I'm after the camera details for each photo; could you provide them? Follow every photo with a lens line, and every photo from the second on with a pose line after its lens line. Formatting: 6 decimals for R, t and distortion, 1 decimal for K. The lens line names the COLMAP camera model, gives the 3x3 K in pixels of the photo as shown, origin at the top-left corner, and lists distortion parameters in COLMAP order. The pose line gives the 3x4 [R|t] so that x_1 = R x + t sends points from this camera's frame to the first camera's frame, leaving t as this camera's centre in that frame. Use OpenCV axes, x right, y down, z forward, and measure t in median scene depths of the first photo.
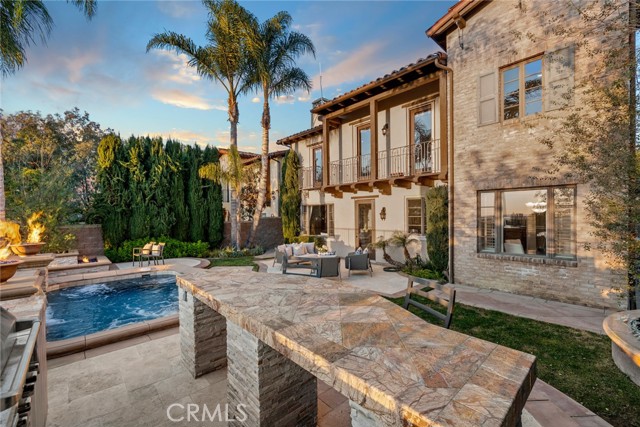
lens RADIAL K [[275.6, 0, 319.2], [0, 275.6, 215.4], [0, 0, 1]] dist [0.006040, 0.000299]
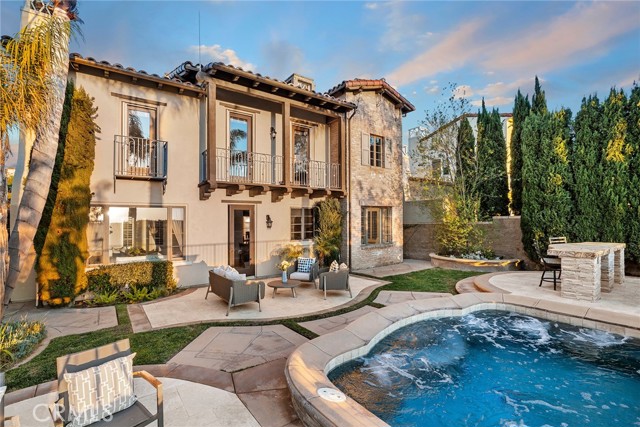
lens RADIAL K [[292.5, 0, 315.8], [0, 292.5, 217.6], [0, 0, 1]] dist [-0.000365, 0.001392]
pose [[0.104944, 0.021061, 0.994255, -0.717467], [0.017112, 0.999589, -0.022980, 0.003809], [-0.994331, 0.019425, 0.104540, 0.735715]]
